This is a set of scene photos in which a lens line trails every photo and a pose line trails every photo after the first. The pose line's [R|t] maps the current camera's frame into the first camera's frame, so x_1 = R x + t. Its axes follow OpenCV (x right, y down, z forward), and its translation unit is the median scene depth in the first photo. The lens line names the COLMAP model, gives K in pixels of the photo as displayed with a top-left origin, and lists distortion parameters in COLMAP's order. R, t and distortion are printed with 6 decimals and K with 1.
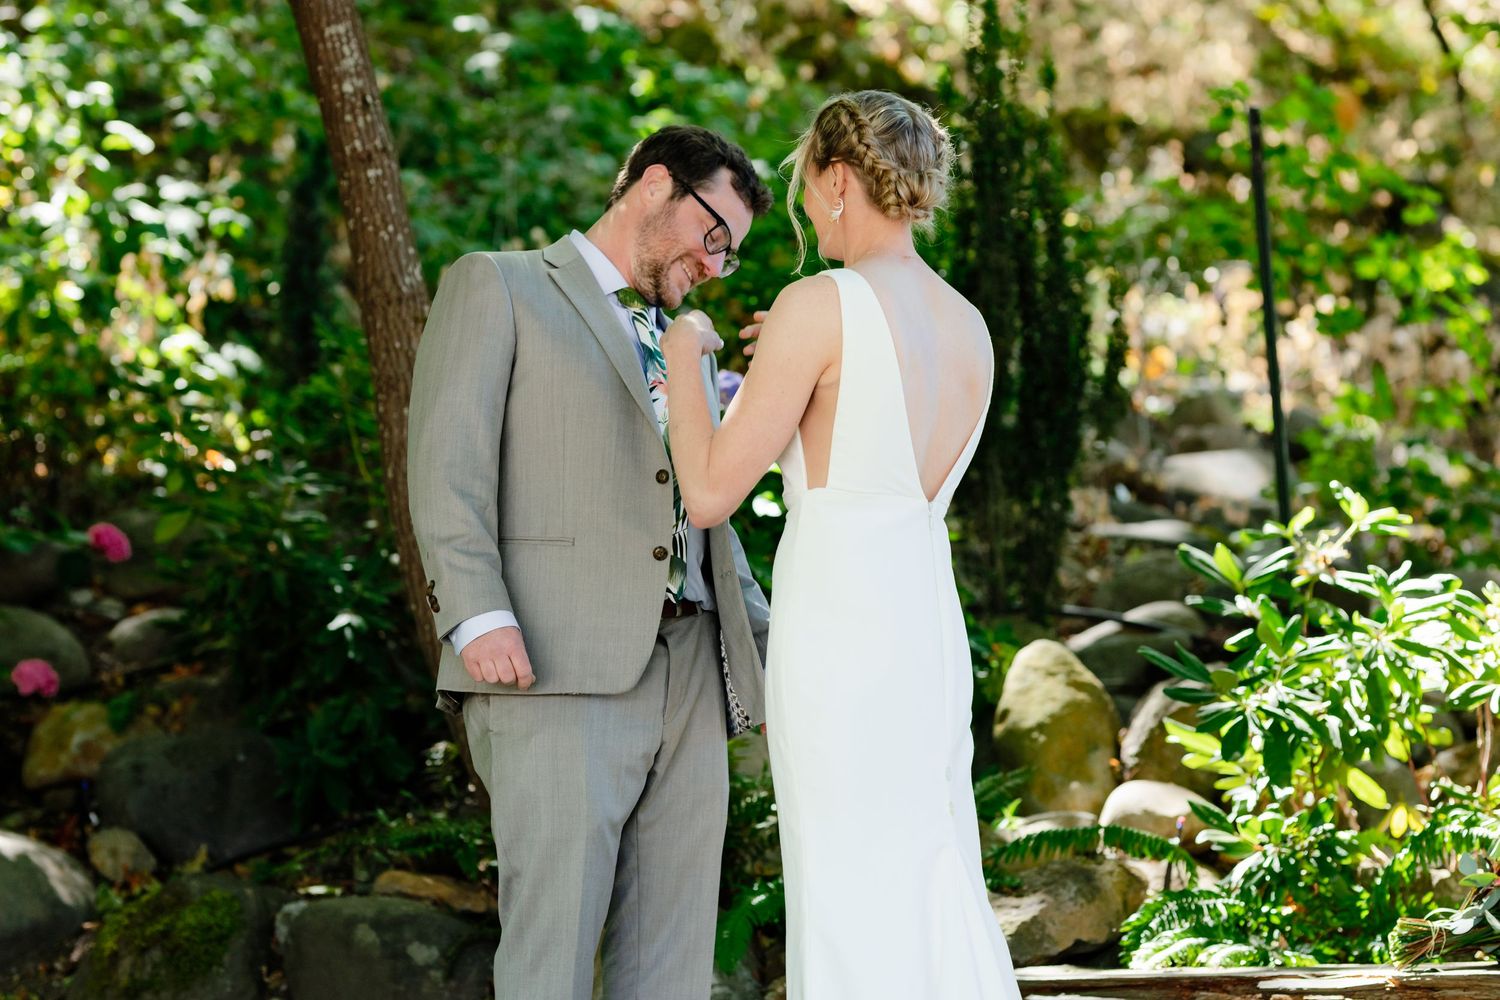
lens RADIAL K [[3657.4, 0, 824.9], [0, 3657.4, 603.9], [0, 0, 1]] dist [0.058814, 0.123426]
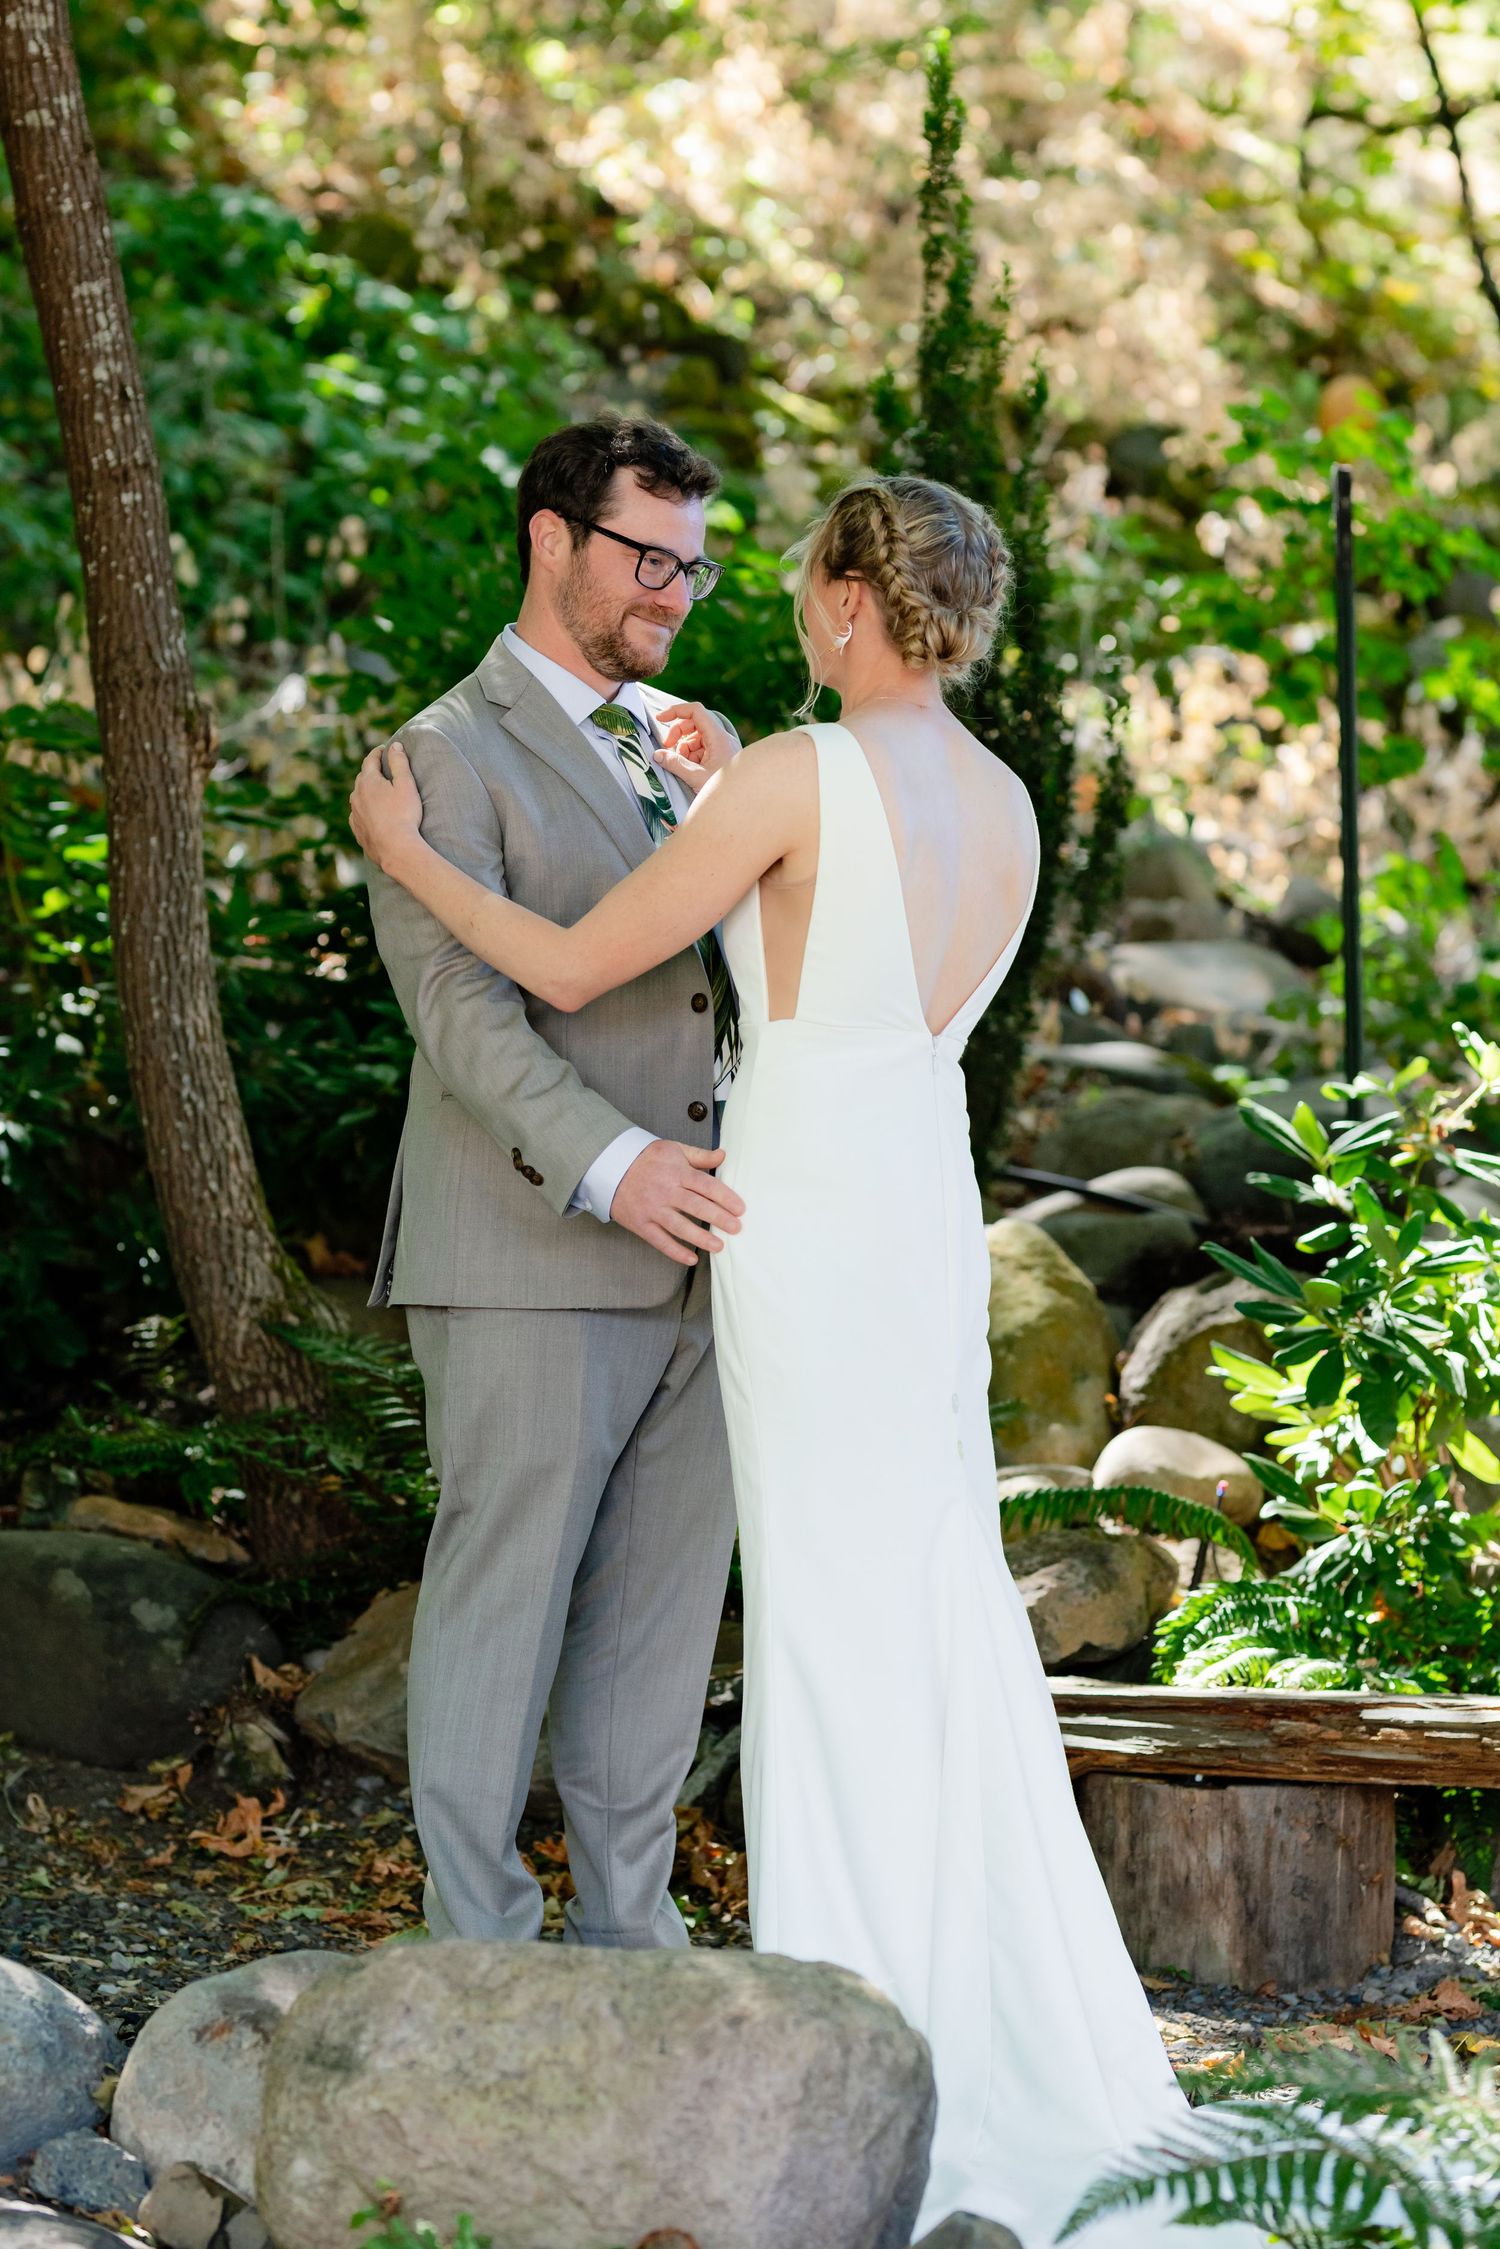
lens RADIAL K [[6228.9, 0, 751.6], [0, 6228.9, 1311.9], [0, 0, 1]] dist [0.072025, -0.584681]
pose [[0.994782, 0.056040, 0.085257, -0.098331], [-0.058922, 0.997760, 0.031668, -0.007604], [-0.083291, -0.036526, 0.995856, -0.199161]]
